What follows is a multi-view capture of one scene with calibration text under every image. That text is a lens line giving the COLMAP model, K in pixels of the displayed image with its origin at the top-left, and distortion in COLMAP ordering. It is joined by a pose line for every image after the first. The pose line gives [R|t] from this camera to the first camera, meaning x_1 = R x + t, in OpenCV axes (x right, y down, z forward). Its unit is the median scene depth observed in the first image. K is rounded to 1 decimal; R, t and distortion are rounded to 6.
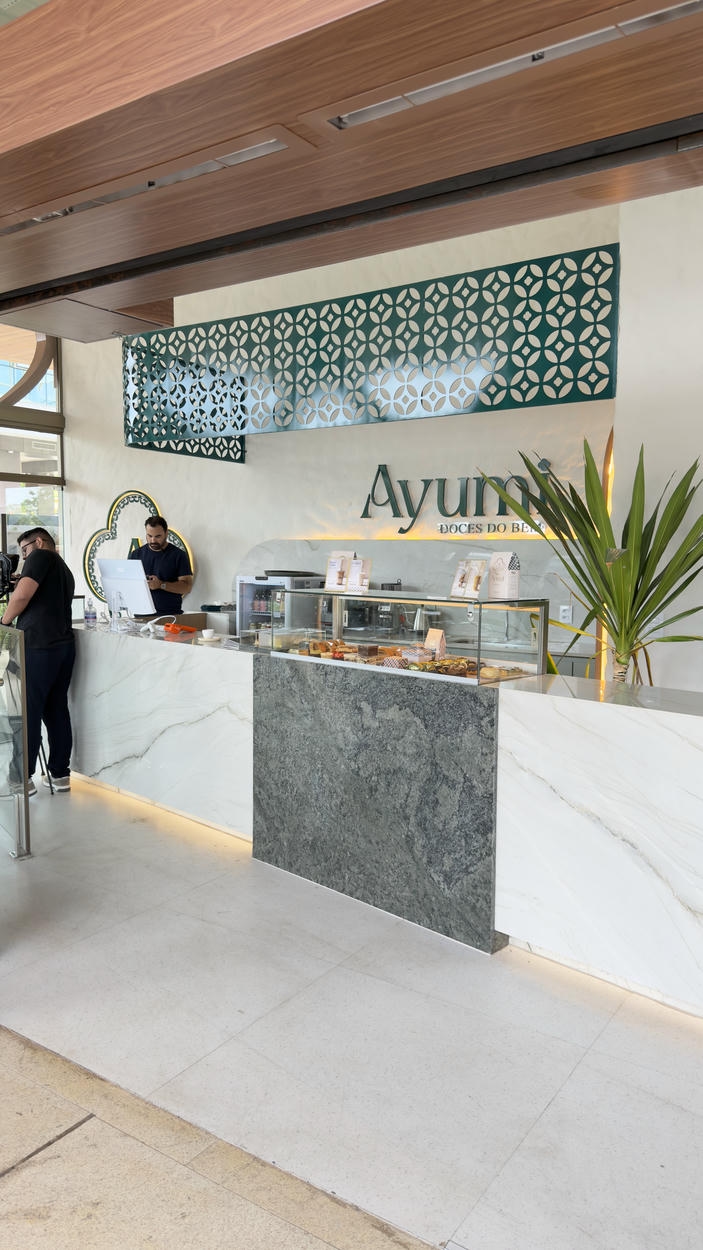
lens RADIAL K [[870.6, 0, 348.7], [0, 870.6, 621.5], [0, 0, 1]] dist [0.094638, -0.165152]
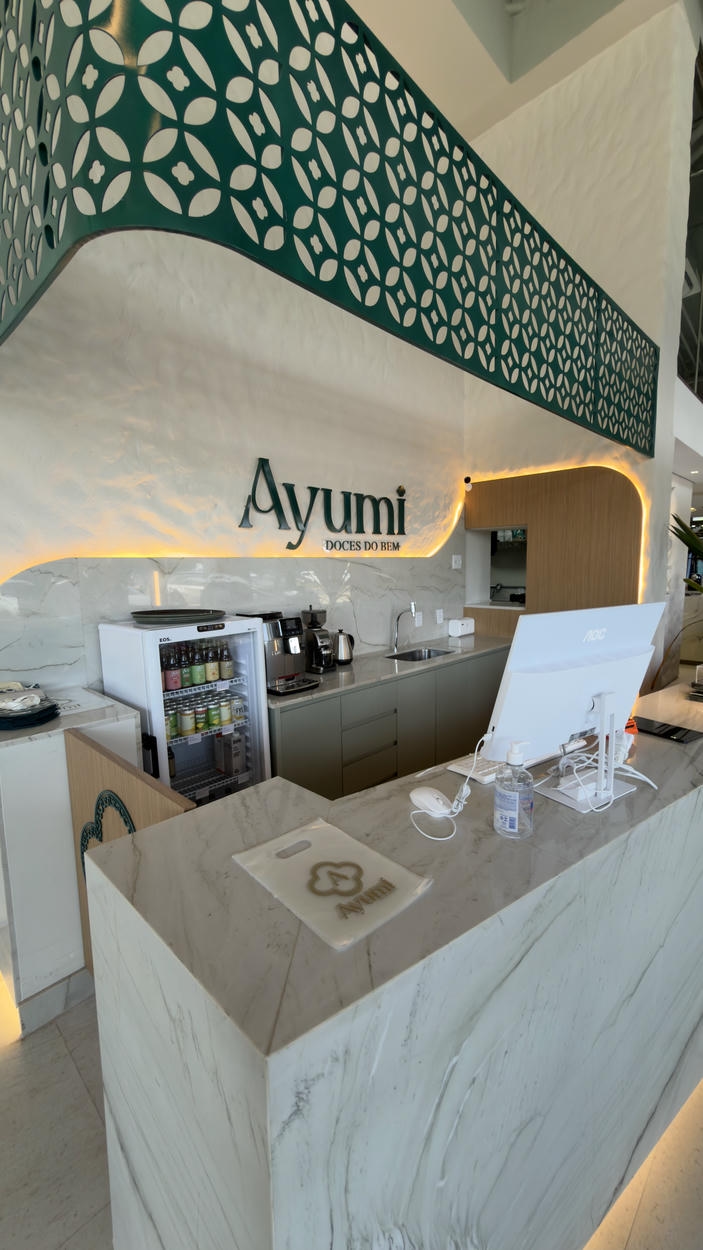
lens RADIAL K [[496.4, 0, 351.5], [0, 496.4, 625.0], [0, 0, 1]] dist [-0.002541, 0.000323]
pose [[0.186995, -0.131808, 0.973478, -0.600572], [0.096211, 0.988651, 0.115381, -0.122134], [-0.977638, 0.072084, 0.197554, 1.321692]]
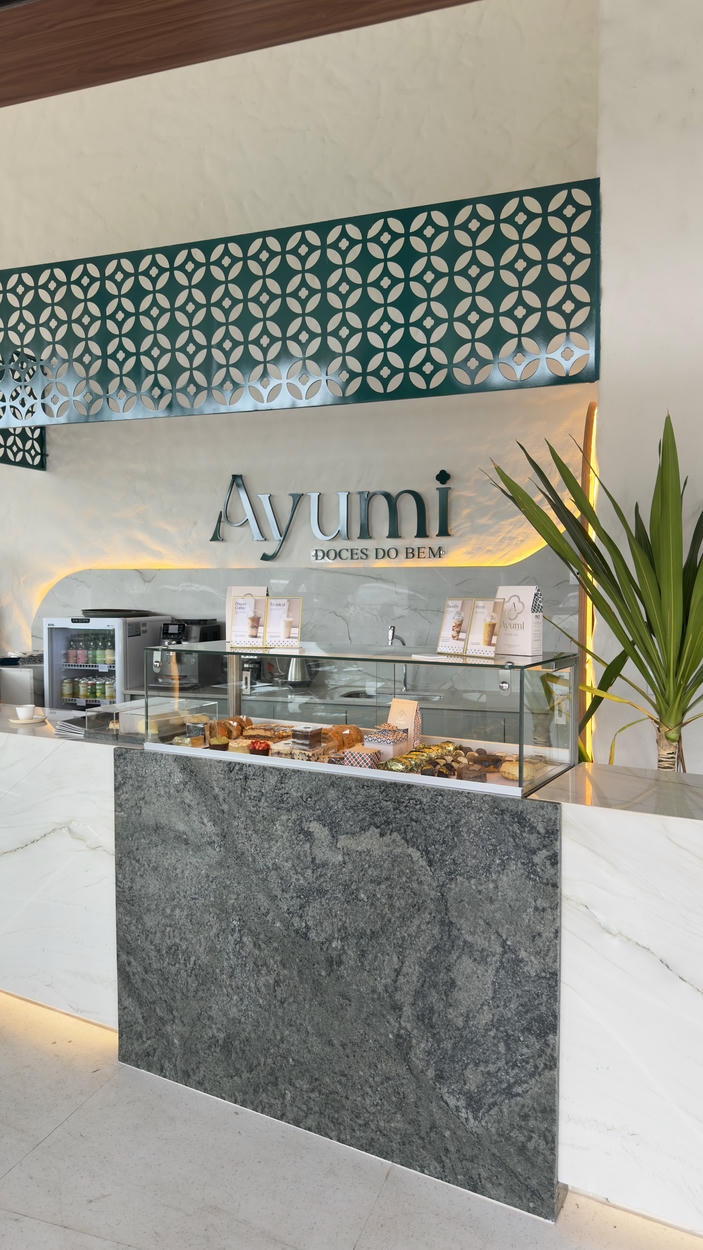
lens RADIAL K [[870.6, 0, 348.7], [0, 870.6, 621.5], [0, 0, 1]] dist [0.094638, -0.165152]
pose [[0.967563, -0.024660, 0.251423, -0.102577], [0.032351, 0.999125, -0.026502, -0.032996], [-0.250549, 0.033776, 0.967514, 0.324679]]
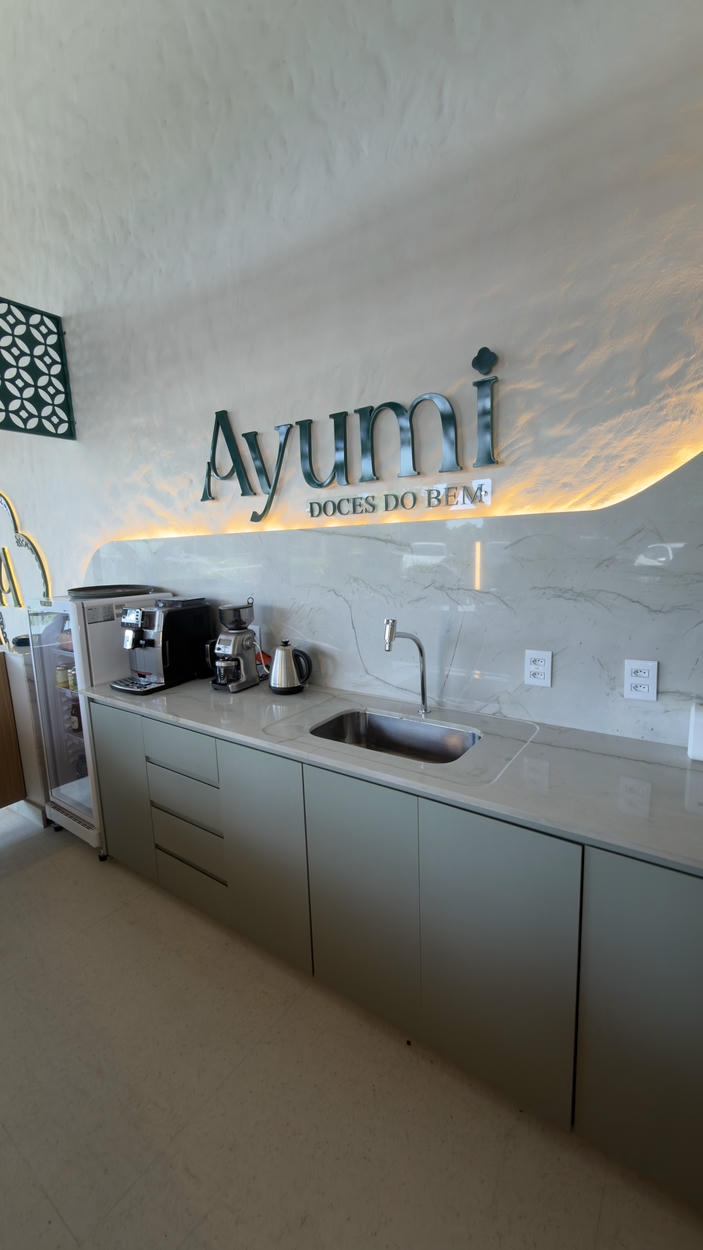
lens RADIAL K [[496.4, 0, 351.5], [0, 496.4, 625.0], [0, 0, 1]] dist [-0.002541, 0.000323]
pose [[0.998552, -0.044287, -0.030535, 0.209942], [0.046677, 0.995489, 0.082599, -0.083619], [0.026740, -0.083905, 0.996115, 0.996247]]
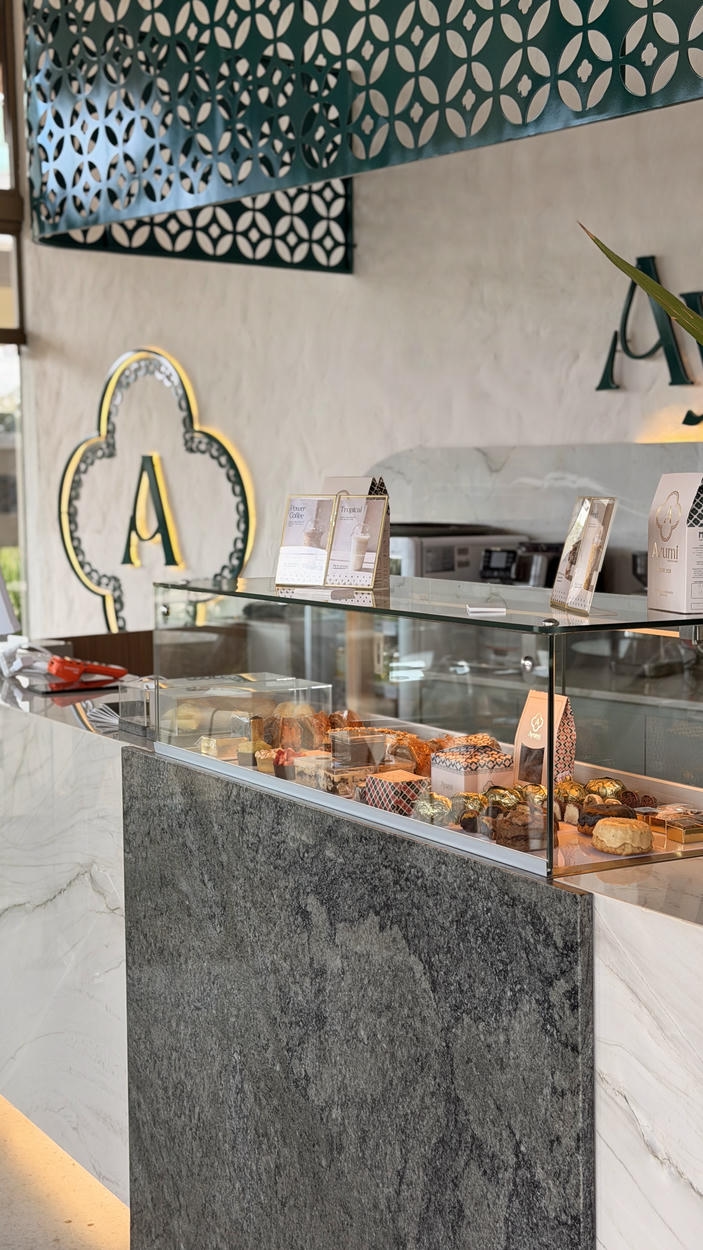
lens RADIAL K [[1795.3, 0, 351.5], [0, 1795.3, 625.0], [0, 0, 1]] dist [-0.016656, 0.850968]
pose [[0.963402, 0.001486, -0.268056, 0.203989], [-0.000465, 0.999992, 0.003870, -0.020224], [0.268060, -0.003604, 0.963396, 0.255906]]
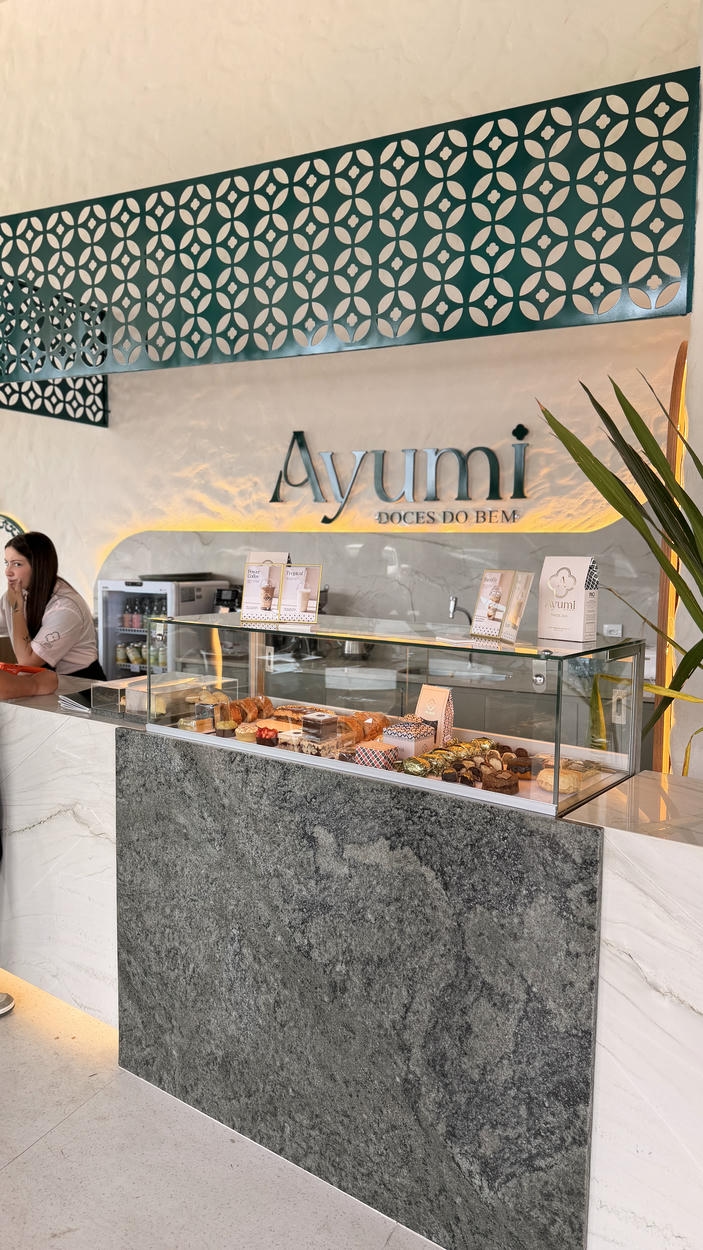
lens RADIAL K [[870.6, 0, 348.7], [0, 870.6, 621.5], [0, 0, 1]] dist [0.094638, -0.165152]
pose [[0.990631, -0.010341, 0.136175, -0.033944], [0.008834, 0.999893, 0.011666, -0.039350], [-0.136281, -0.010354, 0.990616, 0.396335]]
